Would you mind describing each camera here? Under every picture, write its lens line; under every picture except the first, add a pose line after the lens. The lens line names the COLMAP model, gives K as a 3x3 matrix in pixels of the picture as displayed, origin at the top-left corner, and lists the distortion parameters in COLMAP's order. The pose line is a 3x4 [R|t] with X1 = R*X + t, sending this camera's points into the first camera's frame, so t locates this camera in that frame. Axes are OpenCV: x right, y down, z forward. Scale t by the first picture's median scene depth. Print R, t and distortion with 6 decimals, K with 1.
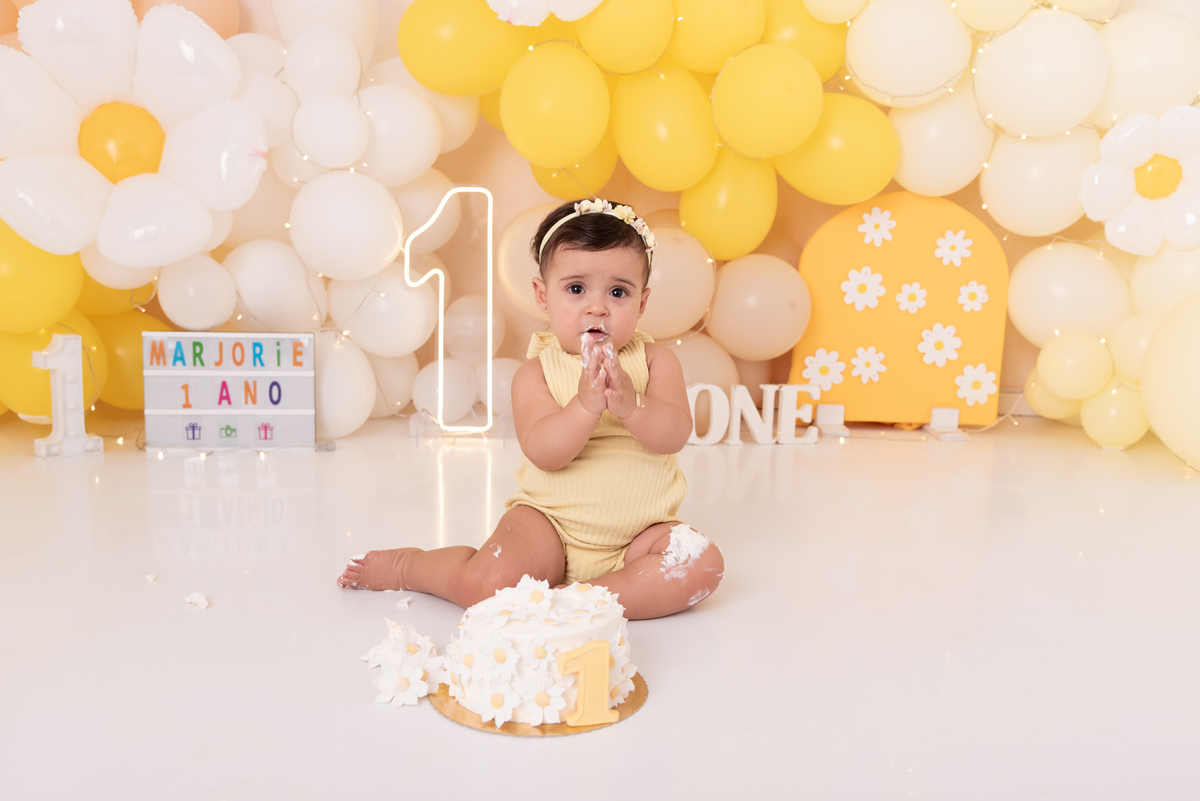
lens RADIAL K [[1157.5, 0, 609.6], [0, 1157.5, 412.6], [0, 0, 1]] dist [-0.000227, -0.010350]
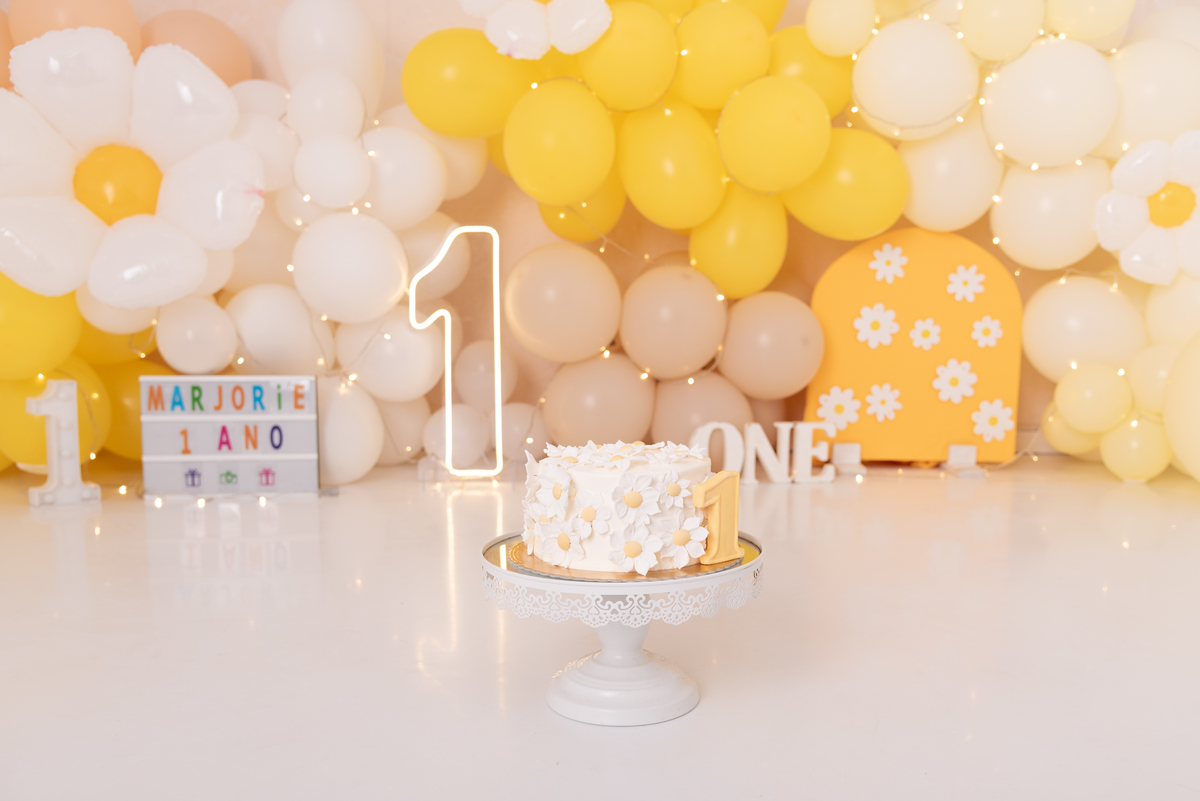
lens RADIAL K [[1052.0, 0, 633.8], [0, 1052.0, 433.1], [0, 0, 1]] dist [-0.018100, 0.004668]
pose [[0.999804, -0.018128, -0.007998, 0.018016], [0.017764, 0.998896, -0.043487, 0.021686], [0.008777, 0.043336, 0.999022, 0.109349]]
